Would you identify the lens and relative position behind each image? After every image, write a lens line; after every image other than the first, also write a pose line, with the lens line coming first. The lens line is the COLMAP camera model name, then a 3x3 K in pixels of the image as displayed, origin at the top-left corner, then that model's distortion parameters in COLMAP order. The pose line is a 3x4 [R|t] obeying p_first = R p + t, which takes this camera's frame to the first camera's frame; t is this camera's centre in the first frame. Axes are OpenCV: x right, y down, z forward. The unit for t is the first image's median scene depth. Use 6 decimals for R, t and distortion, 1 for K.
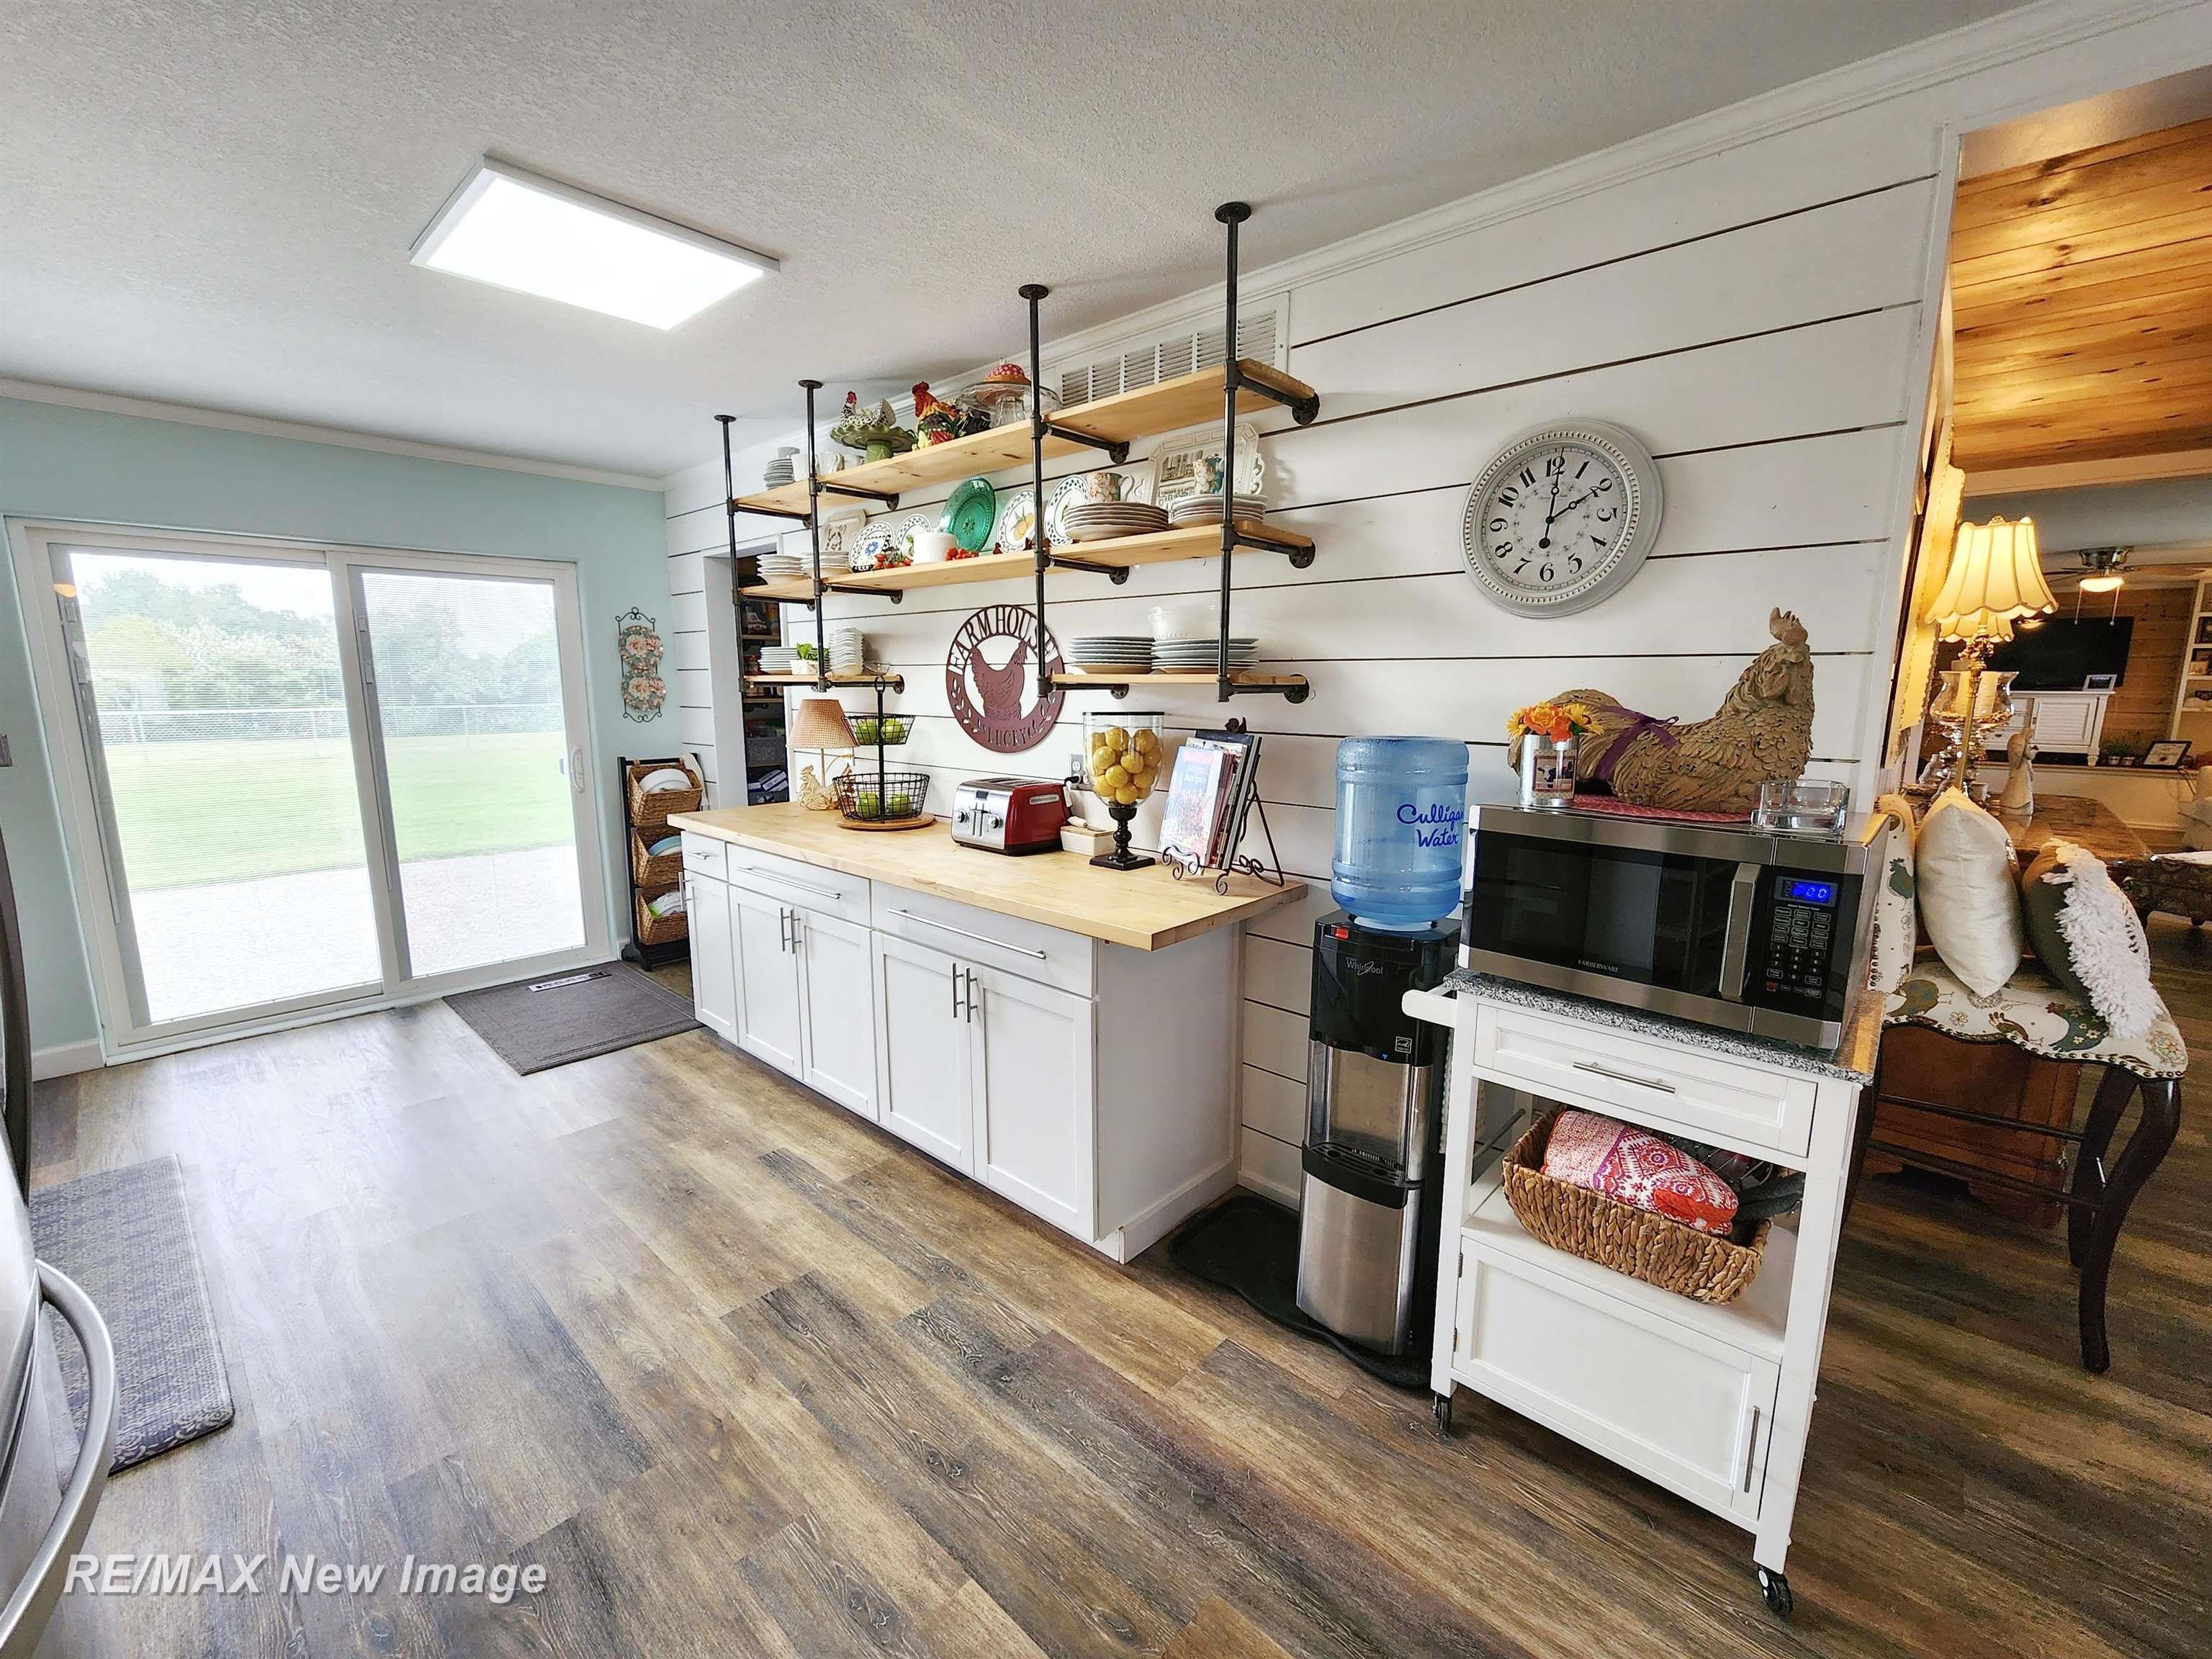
lens RADIAL K [[913.4, 0, 1110.3], [0, 913.4, 829.8], [0, 0, 1]] dist [-0.000904, -0.000831]
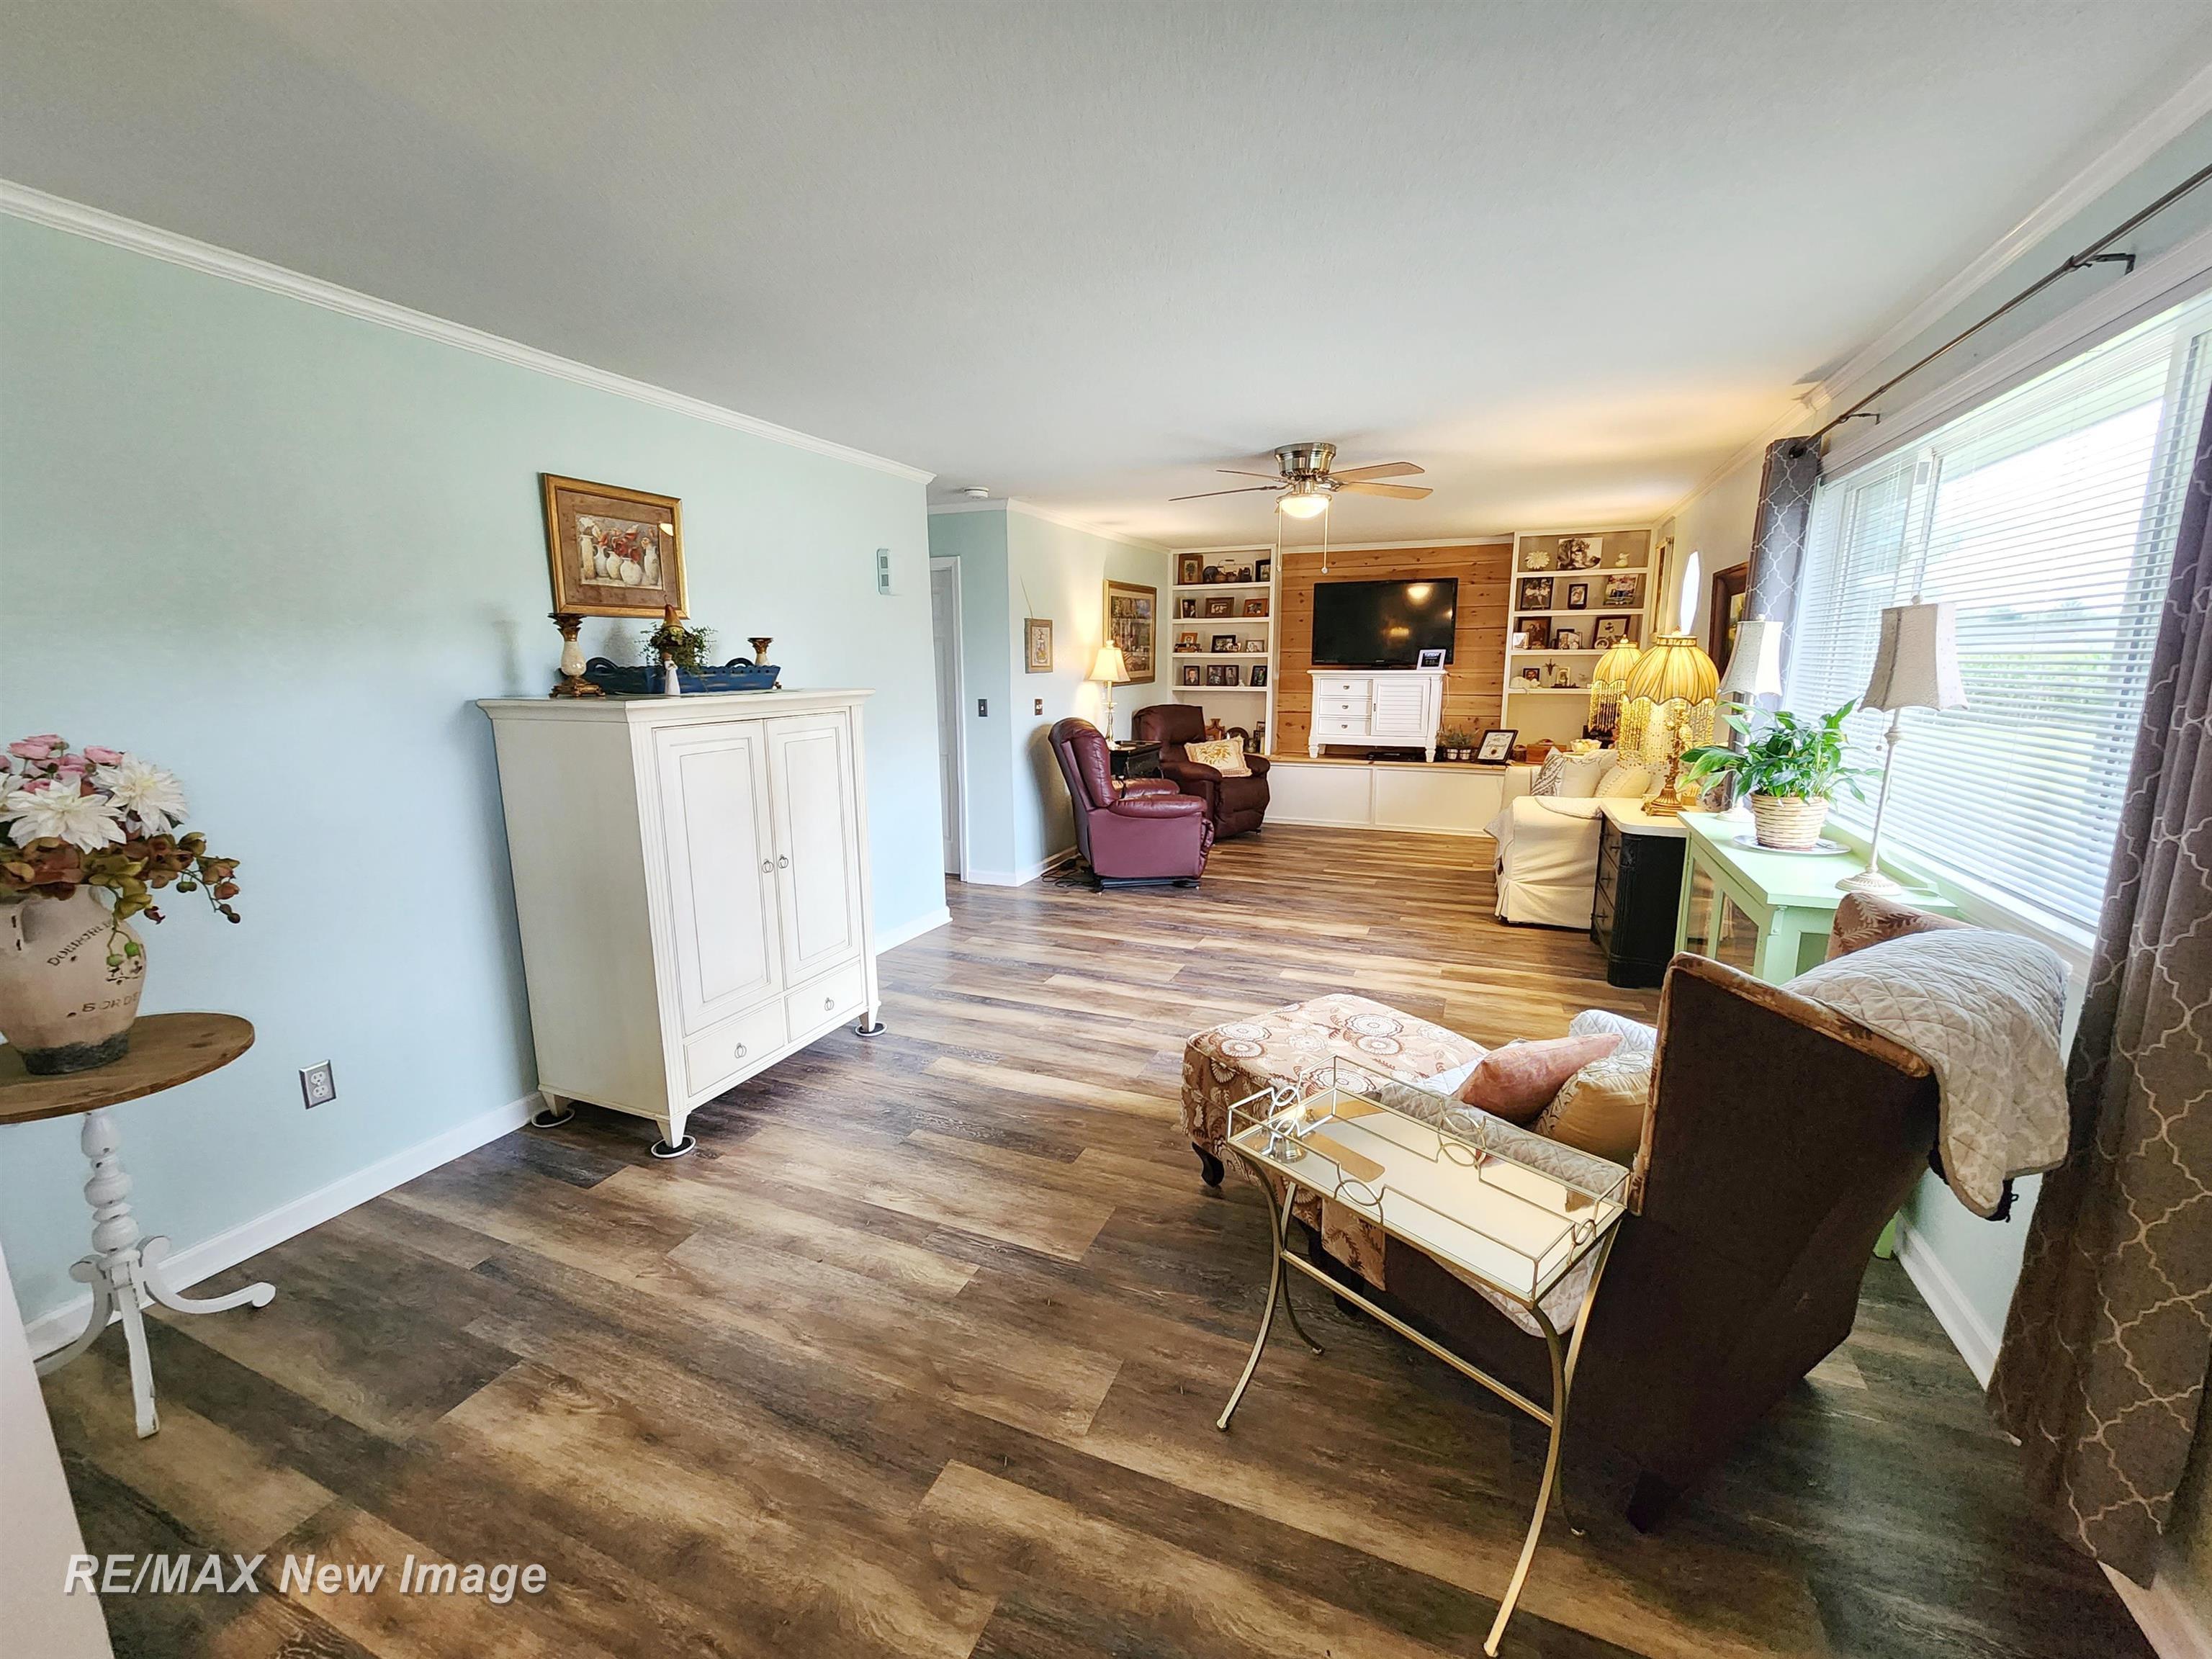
lens RADIAL K [[913.4, 0, 1098.0], [0, 913.4, 835.4], [0, 0, 1]] dist [-0.000904, -0.000831]
pose [[0.944964, -0.072304, 0.319086, 2.034920], [0.063295, 0.997251, 0.038531, -0.211710], [-0.320995, -0.016214, 0.946942, 1.229336]]
